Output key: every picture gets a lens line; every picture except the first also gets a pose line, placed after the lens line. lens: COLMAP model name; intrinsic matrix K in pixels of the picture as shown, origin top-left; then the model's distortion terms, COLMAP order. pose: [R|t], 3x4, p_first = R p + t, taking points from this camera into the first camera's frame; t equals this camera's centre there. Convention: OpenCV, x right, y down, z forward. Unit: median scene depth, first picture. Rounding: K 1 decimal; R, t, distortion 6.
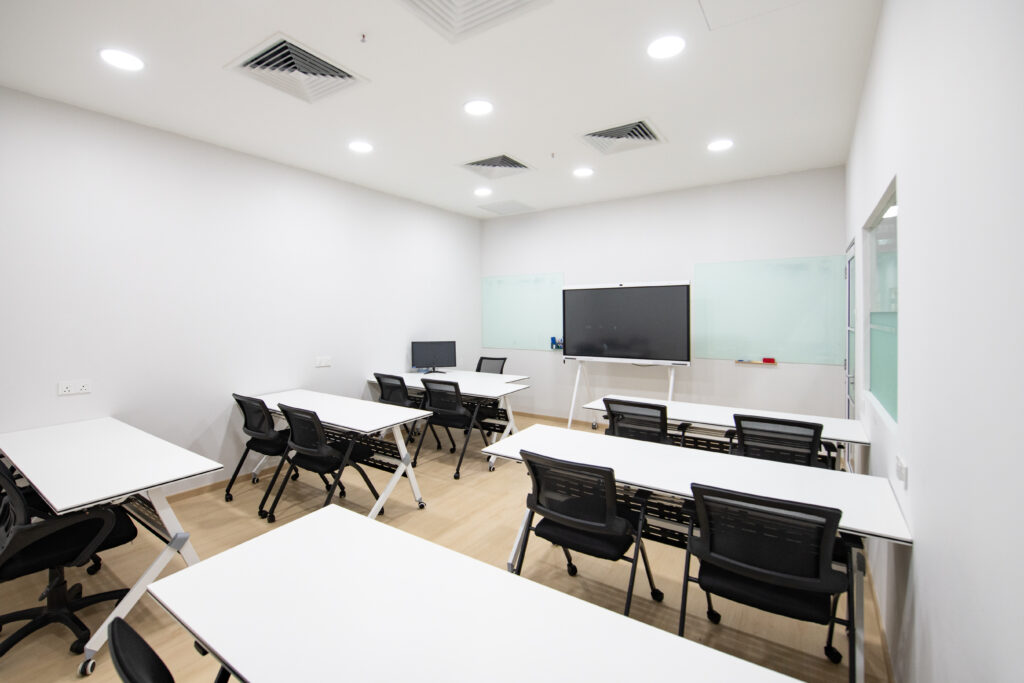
lens RADIAL K [[435.2, 0, 512.0], [0, 435.2, 341.5], [0, 0, 1]] dist [-0.031875, -0.000337]
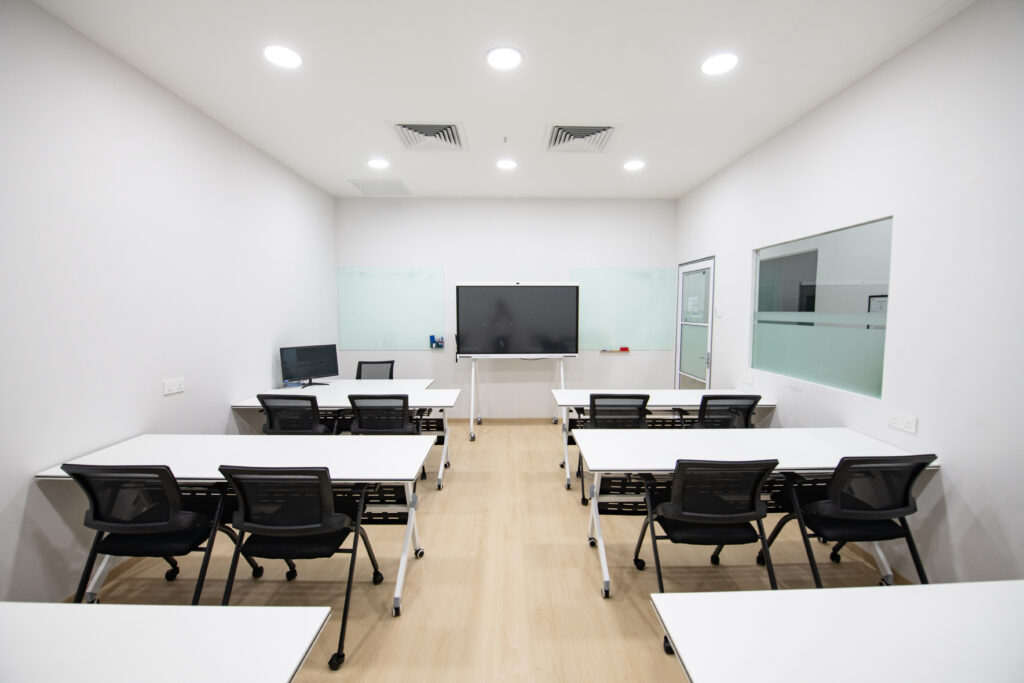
lens RADIAL K [[416.7, 0, 516.6], [0, 416.7, 337.6], [0, 0, 1]] dist [-0.014407, -0.000429]
pose [[0.821938, -0.034006, 0.568562, -0.292943], [0.031084, 0.999407, 0.014838, -0.014128], [-0.568729, 0.005477, 0.822507, 0.167777]]
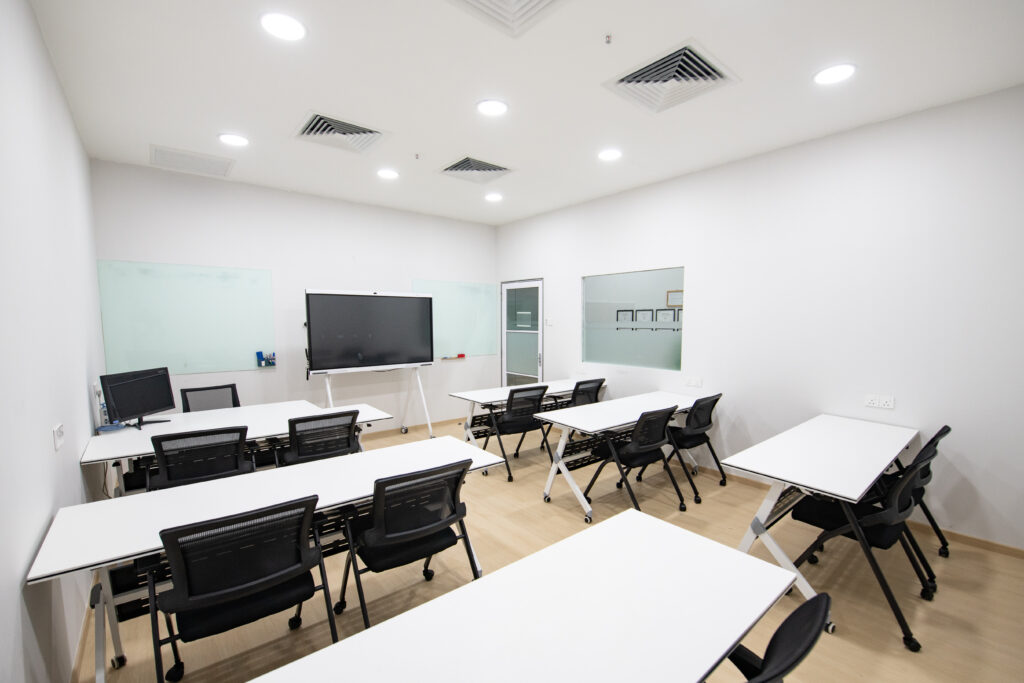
lens RADIAL K [[419.0, 0, 544.6], [0, 419.0, 349.5], [0, 0, 1]] dist [-0.000739, -0.000208]
pose [[0.273802, -0.064751, 0.959604, -0.533607], [0.058866, 0.996989, 0.050477, -0.023489], [-0.959983, 0.042668, 0.276789, 0.326233]]
